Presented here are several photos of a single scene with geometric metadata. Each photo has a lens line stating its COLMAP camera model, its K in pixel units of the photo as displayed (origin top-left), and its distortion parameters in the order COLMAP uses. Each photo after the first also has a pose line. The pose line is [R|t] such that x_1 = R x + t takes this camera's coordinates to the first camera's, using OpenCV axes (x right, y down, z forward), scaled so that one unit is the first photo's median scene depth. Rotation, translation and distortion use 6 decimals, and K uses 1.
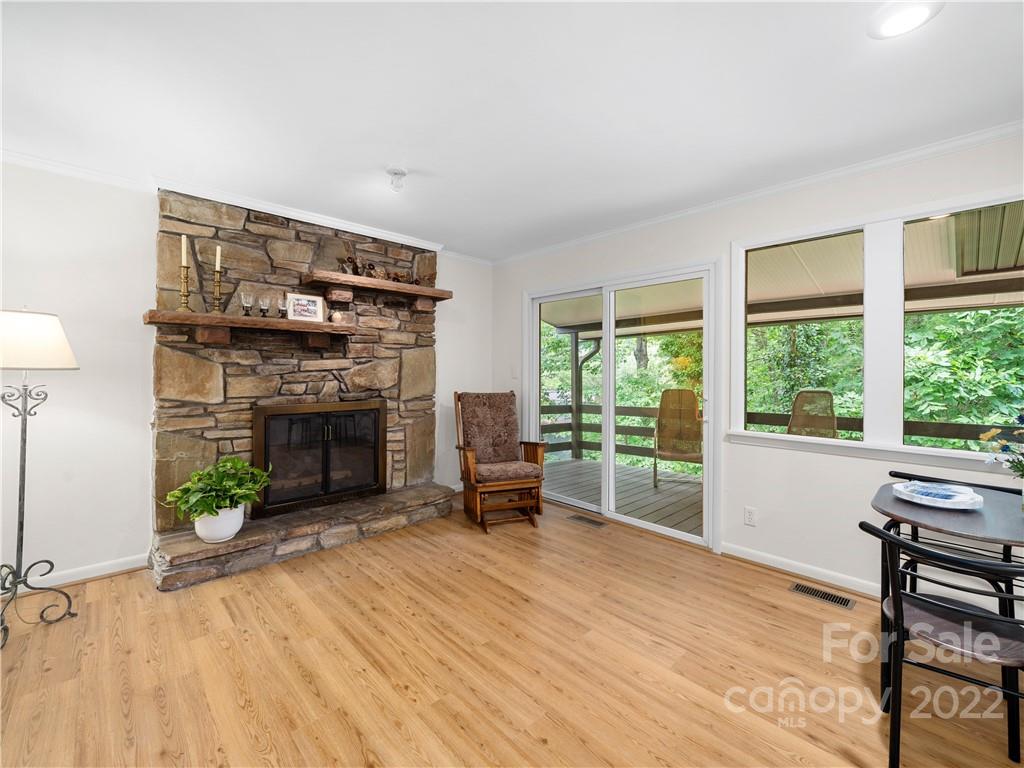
lens RADIAL K [[438.9, 0, 515.0], [0, 438.9, 364.6], [0, 0, 1]] dist [0.003908, -0.000490]
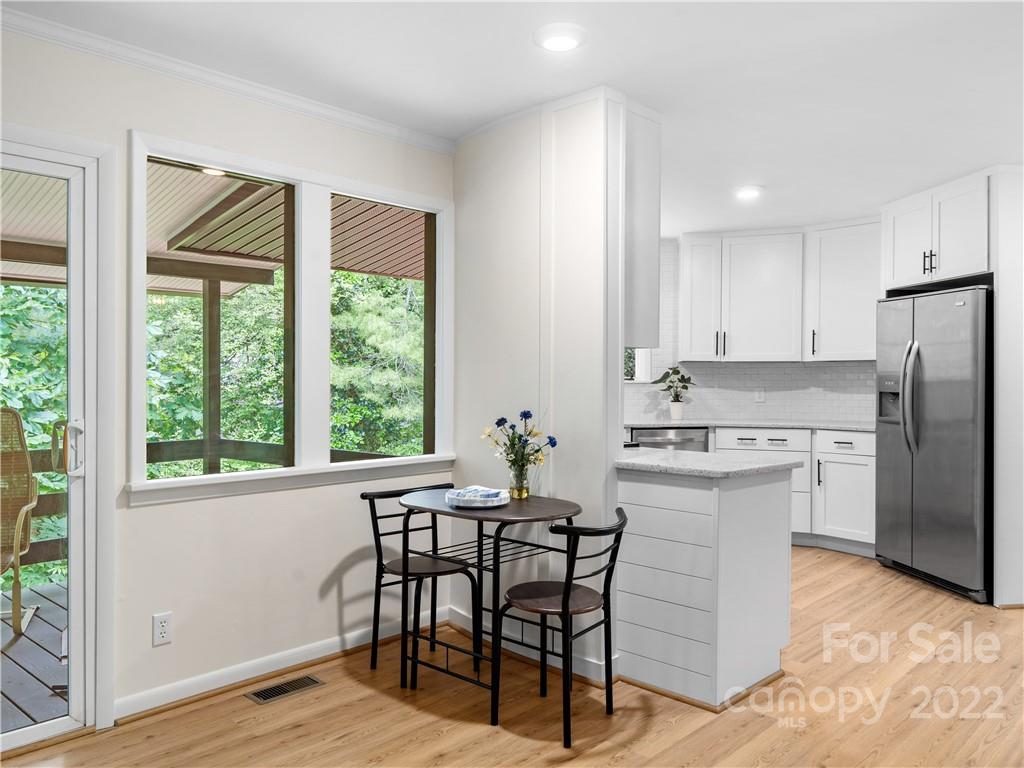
lens RADIAL K [[791.3, 0, 471.8], [0, 791.3, 372.9], [0, 0, 1]] dist [0.011392, 0.005953]
pose [[-0.029158, 0.003329, 0.999569, -0.512250], [-0.021866, 0.999753, -0.003967, 0.008463], [-0.999336, -0.021972, -0.029078, 0.636200]]
